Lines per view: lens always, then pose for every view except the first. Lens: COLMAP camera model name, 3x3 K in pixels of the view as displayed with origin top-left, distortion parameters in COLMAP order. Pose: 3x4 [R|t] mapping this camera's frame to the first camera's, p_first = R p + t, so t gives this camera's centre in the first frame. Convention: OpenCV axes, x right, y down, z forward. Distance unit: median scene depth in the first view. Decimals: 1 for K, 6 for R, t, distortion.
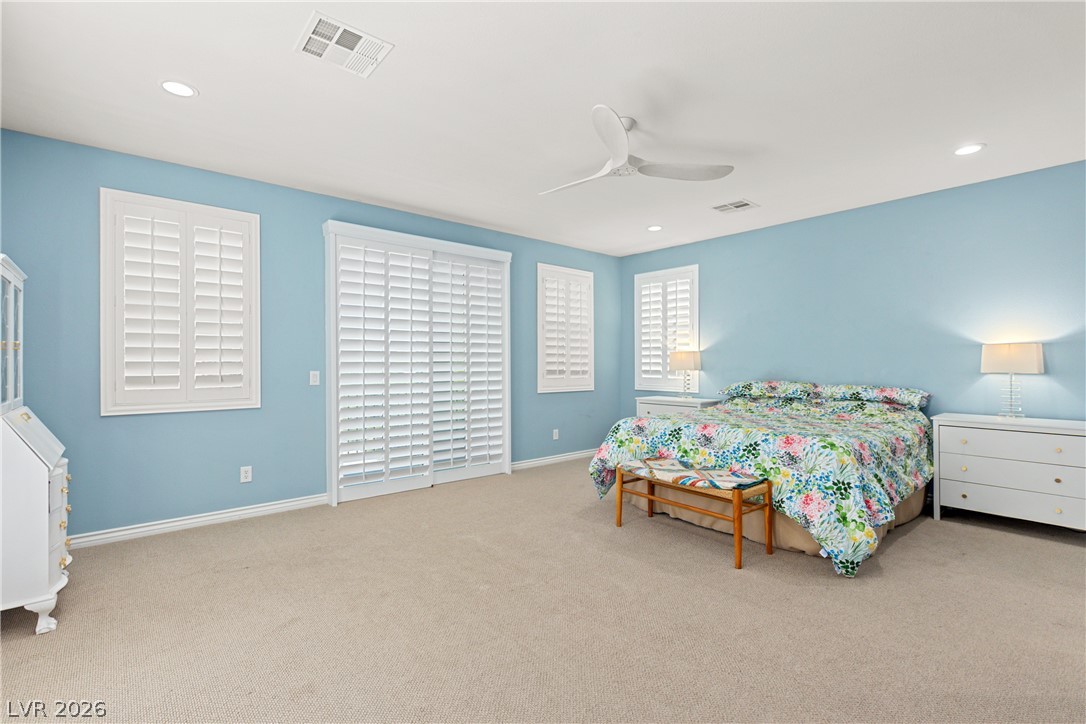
lens RADIAL K [[500.8, 0, 540.7], [0, 500.8, 356.4], [0, 0, 1]] dist [0.008085, -0.001553]
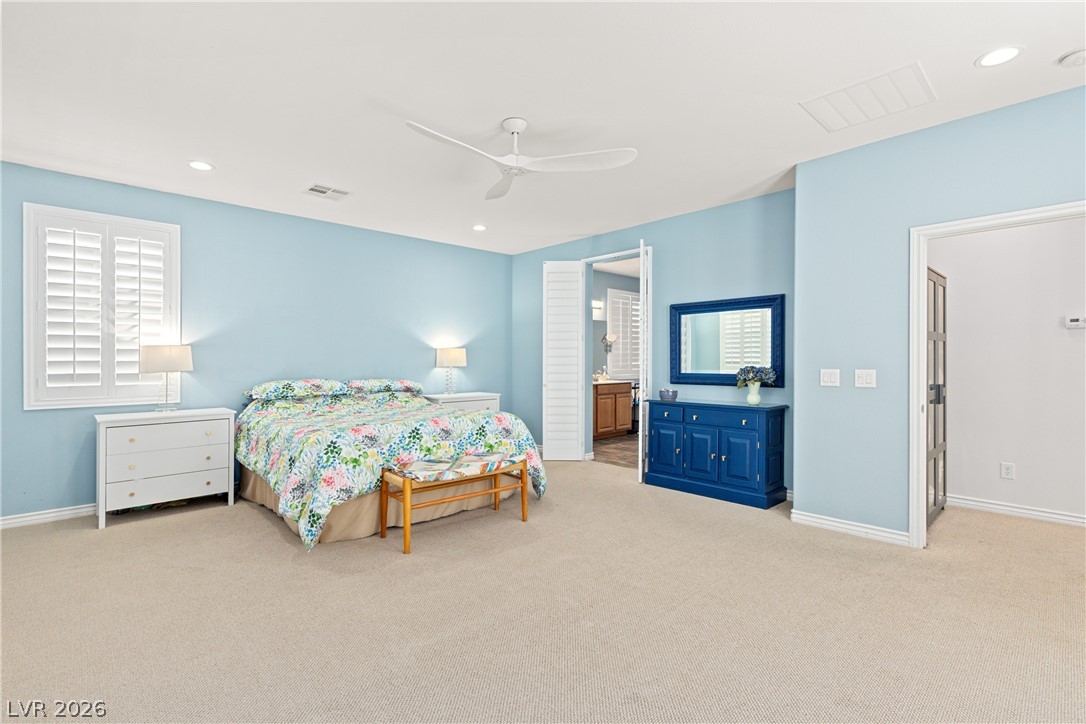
lens RADIAL K [[500.8, 0, 536.1], [0, 500.8, 365.4], [0, 0, 1]] dist [0.008085, -0.001553]
pose [[-0.045231, -0.009799, 0.998929, -0.593100], [-0.007396, 0.999928, 0.009474, 0.011040], [-0.998949, -0.006960, -0.045300, 0.702237]]
